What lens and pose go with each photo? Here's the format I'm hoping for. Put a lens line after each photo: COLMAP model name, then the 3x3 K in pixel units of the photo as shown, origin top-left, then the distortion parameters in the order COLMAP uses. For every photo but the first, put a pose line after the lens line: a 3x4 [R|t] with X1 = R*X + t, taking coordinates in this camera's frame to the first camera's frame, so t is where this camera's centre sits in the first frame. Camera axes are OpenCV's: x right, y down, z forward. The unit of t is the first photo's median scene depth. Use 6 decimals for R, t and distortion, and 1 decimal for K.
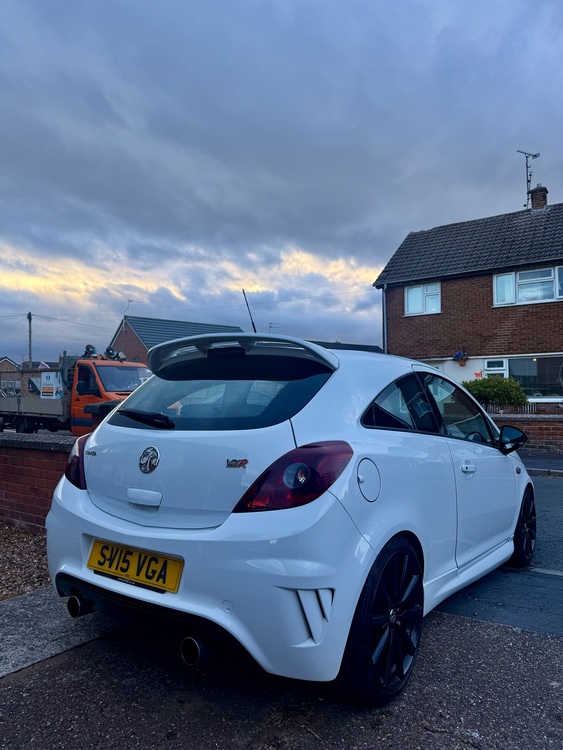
lens RADIAL K [[524.4, 0, 279.1], [0, 524.4, 377.9], [0, 0, 1]] dist [0.040615, -0.044349]
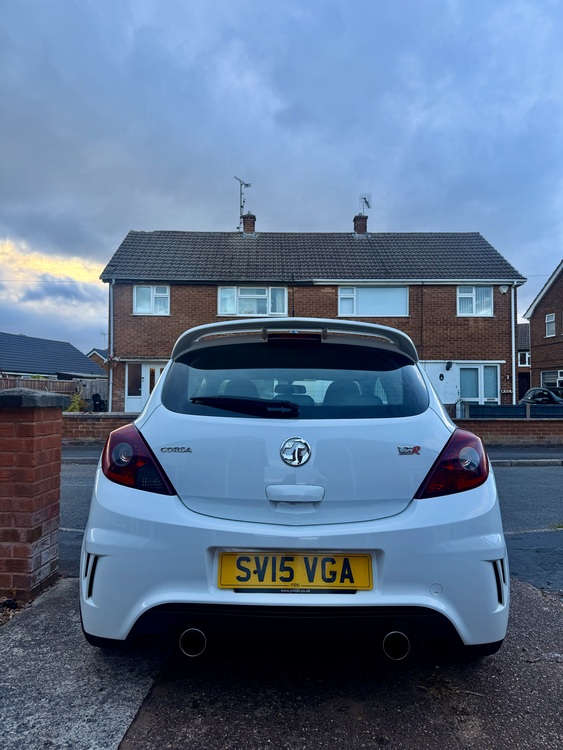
lens RADIAL K [[521.8, 0, 279.3], [0, 521.8, 378.9], [0, 0, 1]] dist [0.067142, -0.067492]
pose [[0.819308, 0.039394, 0.571999, -0.105848], [-0.038988, 0.999156, -0.012967, 0.005871], [-0.572027, -0.011677, 0.820152, 0.038766]]
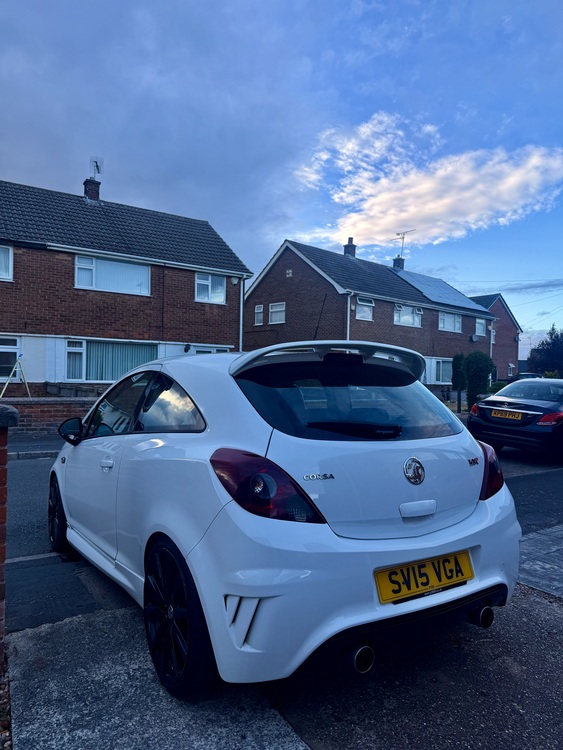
lens RADIAL K [[527.1, 0, 281.5], [0, 527.1, 375.0], [0, 0, 1]] dist [0.031753, -0.037154]
pose [[0.371400, 0.029198, 0.928014, -0.173451], [-0.068401, 0.997650, -0.004015, -0.000803], [-0.925950, -0.061986, 0.372525, 0.117503]]
